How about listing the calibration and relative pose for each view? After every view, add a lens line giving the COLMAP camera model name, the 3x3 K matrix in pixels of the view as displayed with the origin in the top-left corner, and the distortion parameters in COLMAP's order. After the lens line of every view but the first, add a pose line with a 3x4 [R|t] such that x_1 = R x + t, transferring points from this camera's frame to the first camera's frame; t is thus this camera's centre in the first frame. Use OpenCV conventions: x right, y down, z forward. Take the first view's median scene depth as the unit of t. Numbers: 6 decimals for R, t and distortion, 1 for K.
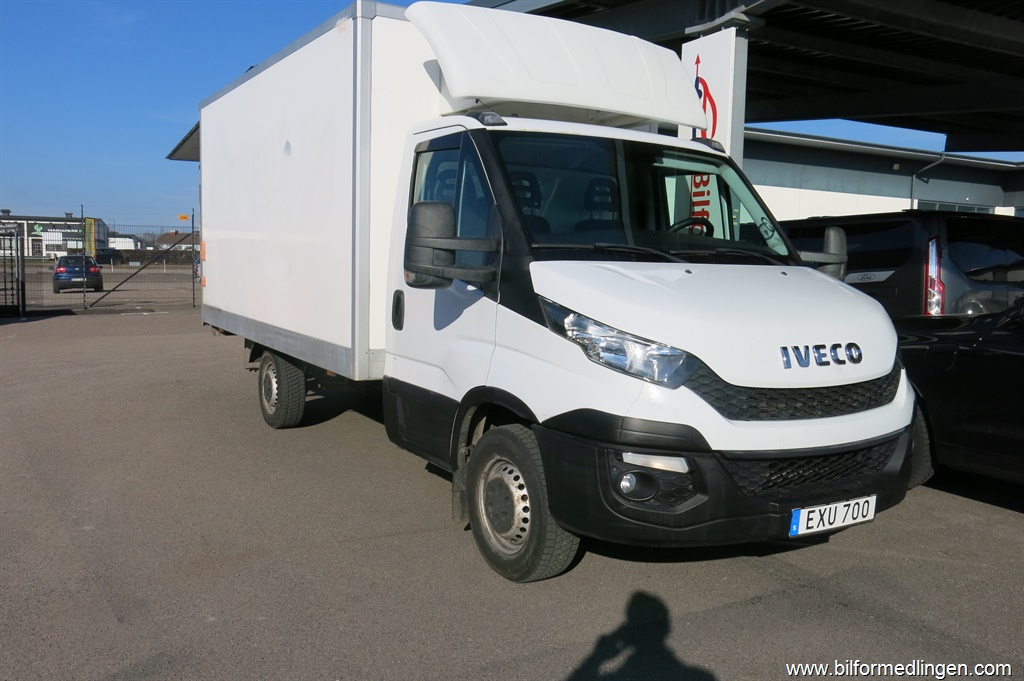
lens RADIAL K [[827.0, 0, 512.0], [0, 827.0, 340.5], [0, 0, 1]] dist [-0.004051, -0.004087]
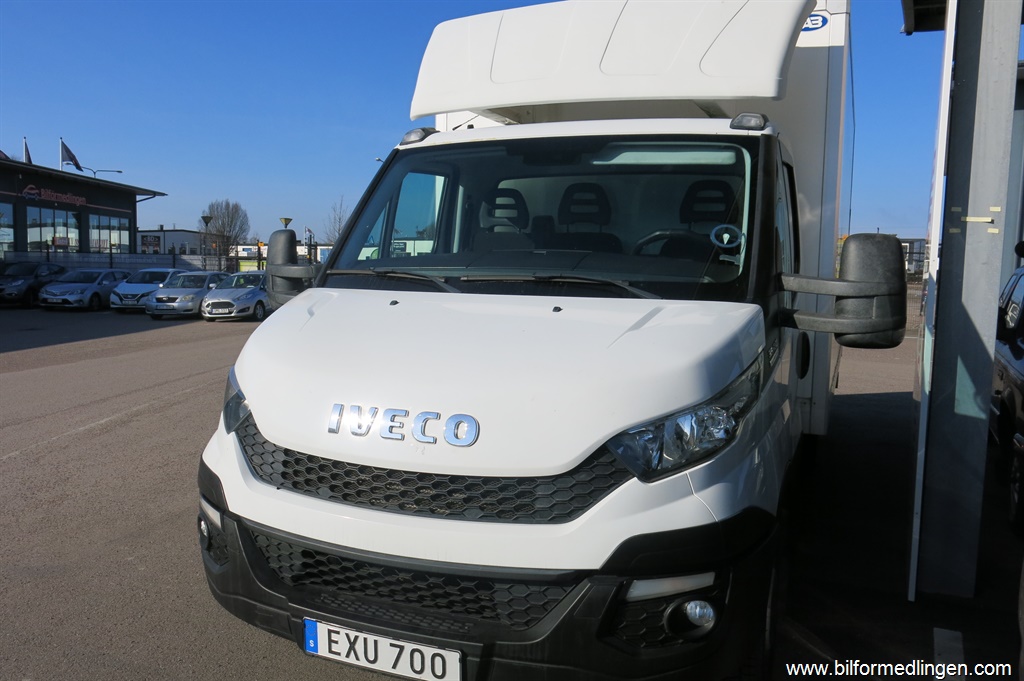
lens RADIAL K [[827.0, 0, 512.0], [0, 827.0, 340.5], [0, 0, 1]] dist [-0.004051, -0.004087]
pose [[0.613378, 0.060663, -0.787456, 0.990796], [-0.079749, 0.996707, 0.014663, -0.072613], [0.785753, 0.053805, 0.616196, 0.634881]]
